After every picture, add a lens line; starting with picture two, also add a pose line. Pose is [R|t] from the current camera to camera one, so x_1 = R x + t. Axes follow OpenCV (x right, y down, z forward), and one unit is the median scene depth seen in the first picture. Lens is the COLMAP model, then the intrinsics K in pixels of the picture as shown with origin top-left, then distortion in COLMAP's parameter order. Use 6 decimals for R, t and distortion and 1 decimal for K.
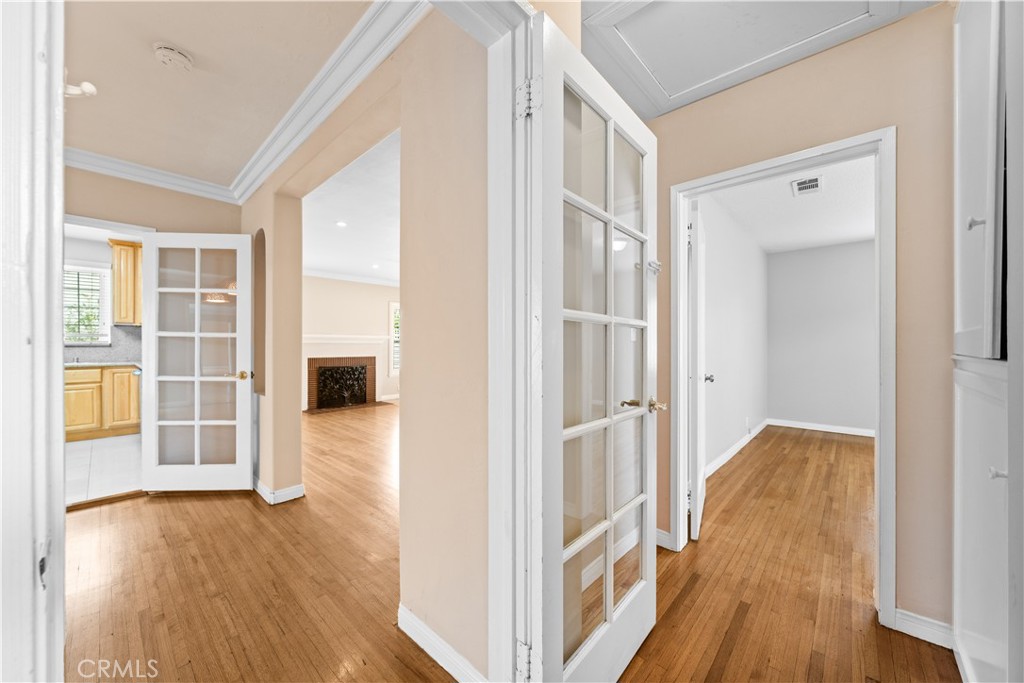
lens RADIAL K [[376.6, 0, 508.9], [0, 376.6, 344.5], [0, 0, 1]] dist [-0.002691, -0.000127]
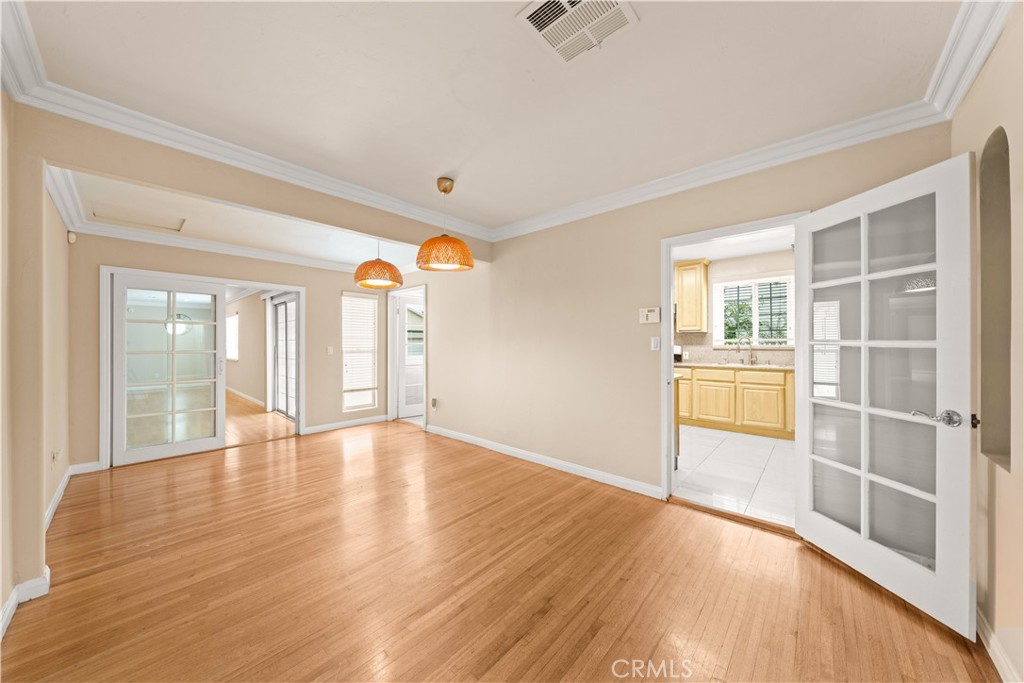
lens RADIAL K [[349.0, 0, 506.9], [0, 349.0, 342.3], [0, 0, 1]] dist [-0.007912, 0.000316]
pose [[0.009857, -0.002393, -0.999949, -0.213864], [0.003545, 0.999991, -0.002358, -0.028860], [0.999945, -0.003522, 0.009866, 0.350811]]
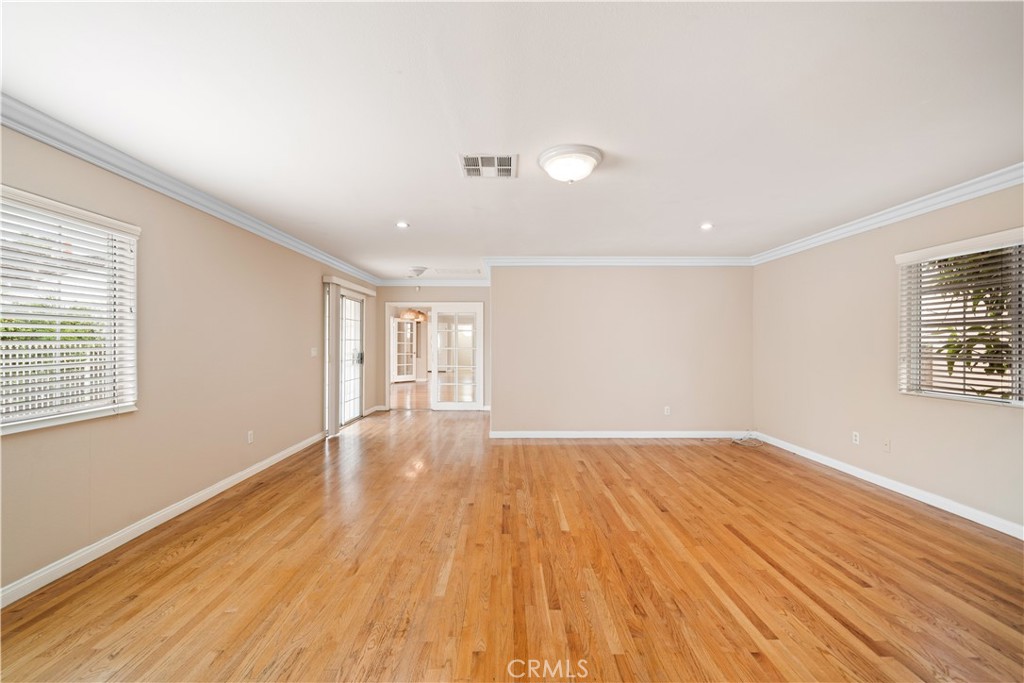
lens RADIAL K [[425.3, 0, 506.5], [0, 425.3, 342.0], [0, 0, 1]] dist [0.001554, 0.000058]
pose [[0.729439, 0.002863, 0.684040, -3.168582], [-0.003931, 0.999992, 0.000007, -0.043958], [-0.684035, -0.002694, 0.729444, -3.114728]]
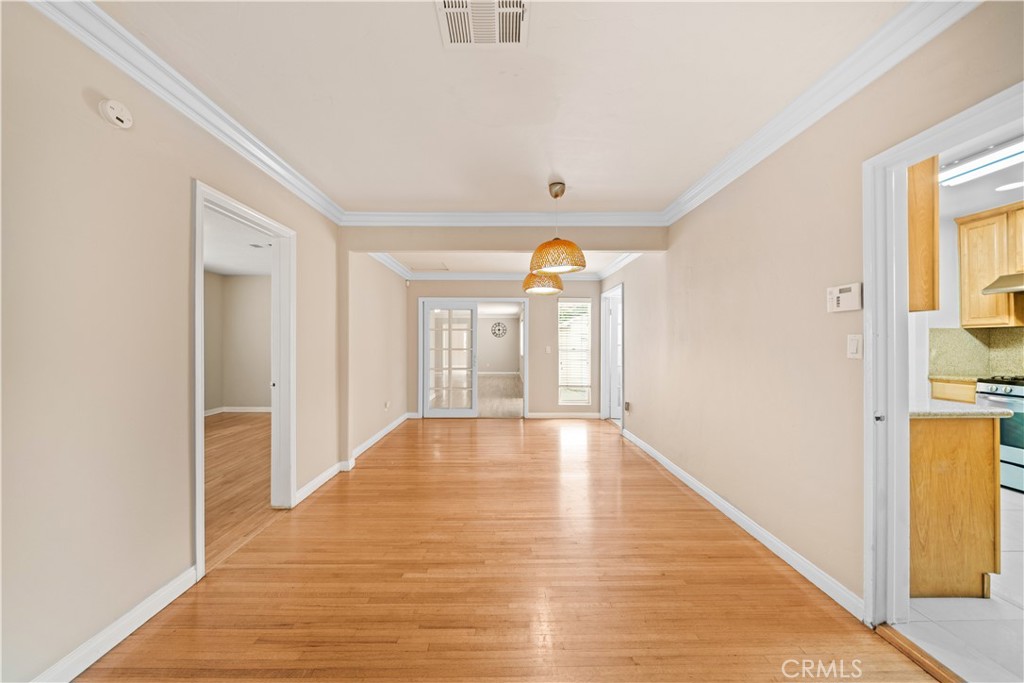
lens RADIAL K [[349.0, 0, 506.9], [0, 349.0, 342.3], [0, 0, 1]] dist [-0.007912, 0.000316]
pose [[-0.728746, -0.002848, -0.684778, -0.392496], [0.000226, 0.999990, -0.004400, -0.030452], [0.684784, -0.003362, -0.728739, 0.790687]]
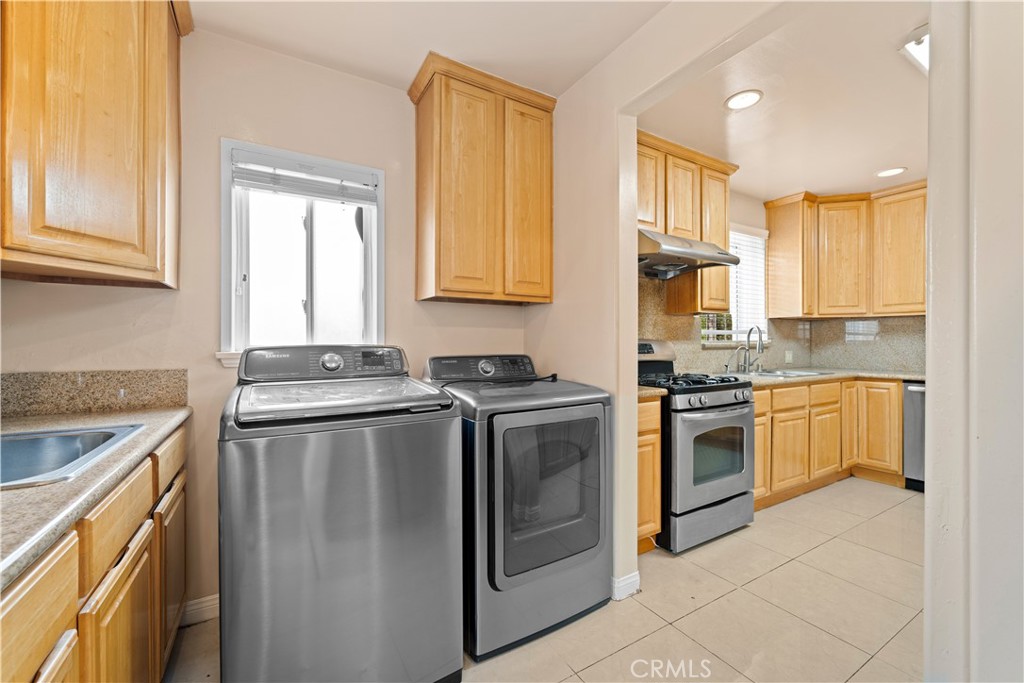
lens RADIAL K [[416.0, 0, 507.6], [0, 416.0, 342.1], [0, 0, 1]] dist [-0.000527, -0.000088]
pose [[0.958821, -0.001470, -0.284009, -2.172953], [0.002314, 0.999994, 0.002636, -0.016093], [0.284003, -0.003185, 0.958818, 0.239441]]
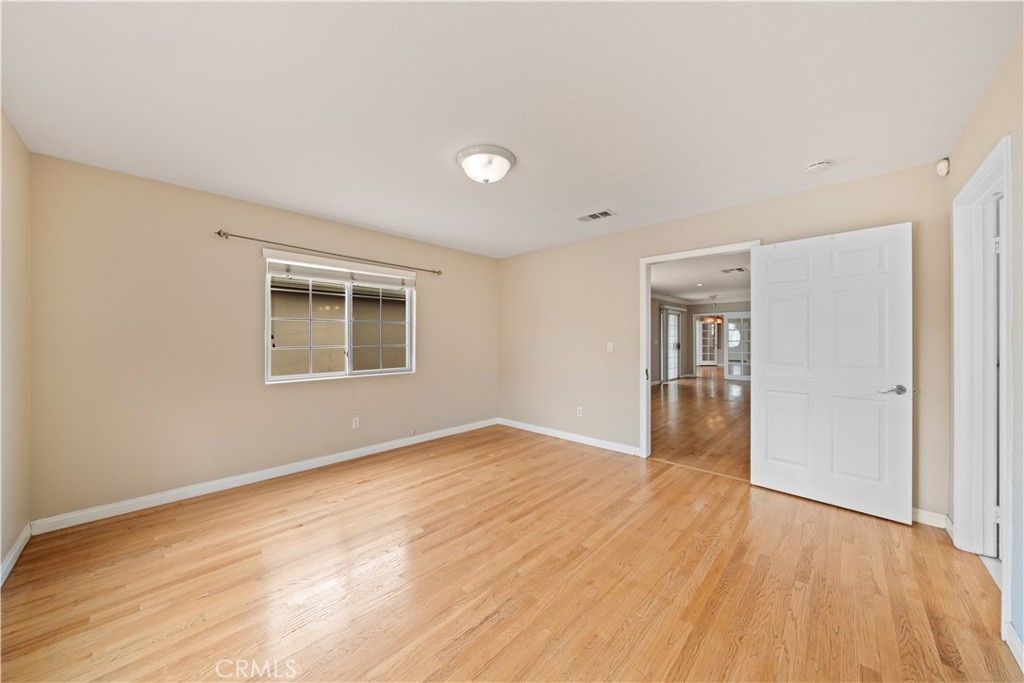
lens RADIAL K [[348.3, 0, 507.4], [0, 348.3, 338.3], [0, 0, 1]] dist [-0.007295, 0.000037]
pose [[0.999828, -0.000352, -0.018526, -3.838615], [0.000348, 1.000000, -0.000224, -0.029631], [0.018526, 0.000218, 0.999828, -4.452079]]
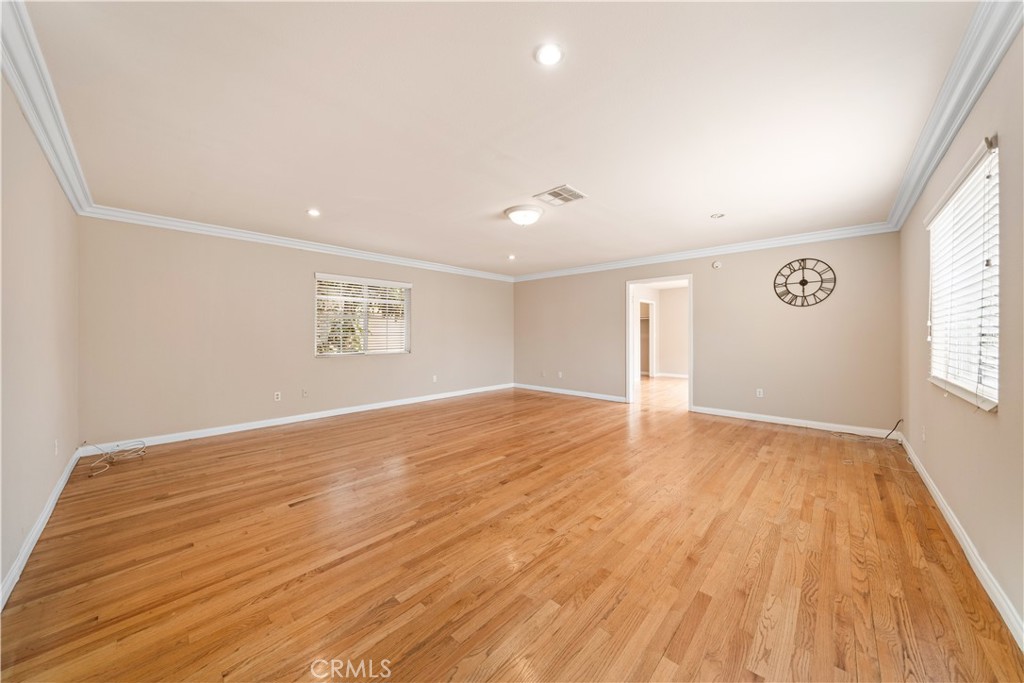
lens RADIAL K [[349.0, 0, 506.9], [0, 349.0, 342.3], [0, 0, 1]] dist [-0.007912, 0.000316]
pose [[-0.999949, 0.002468, 0.009804, -2.410269], [0.002678, 0.999767, 0.021402, -0.005210], [-0.009749, 0.021428, -0.999723, -1.352858]]
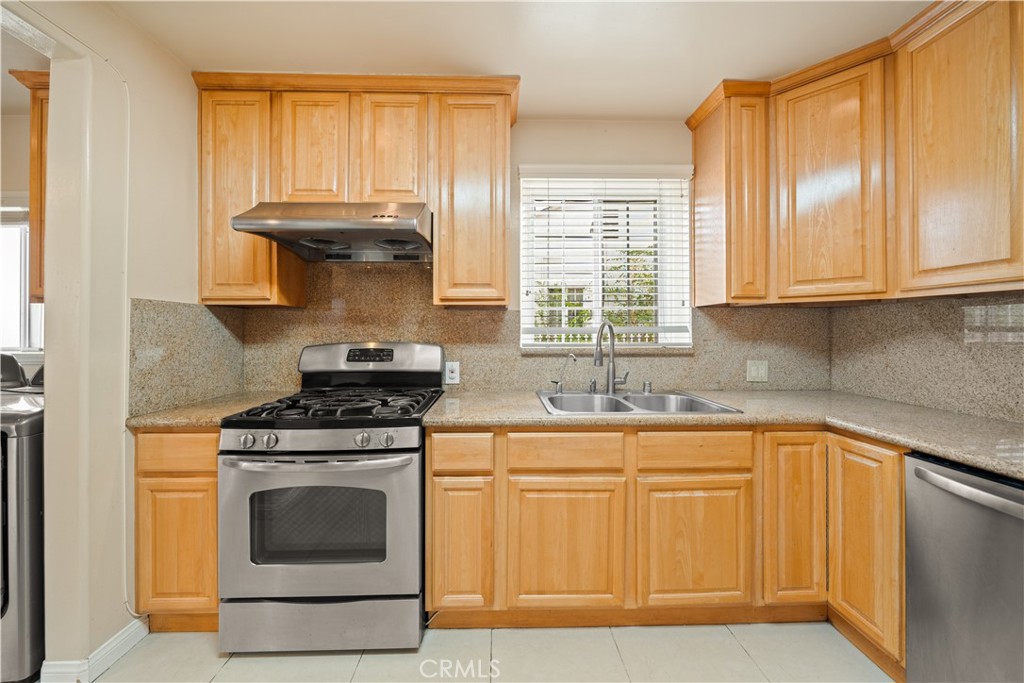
lens RADIAL K [[351.9, 0, 507.9], [0, 351.9, 329.5], [0, 0, 1]] dist [-0.009152, -0.000002]
pose [[0.696565, -0.003902, -0.717483, -1.556865], [0.001756, 0.999991, -0.003734, -0.039300], [0.717492, 0.001342, 0.696566, 0.957039]]
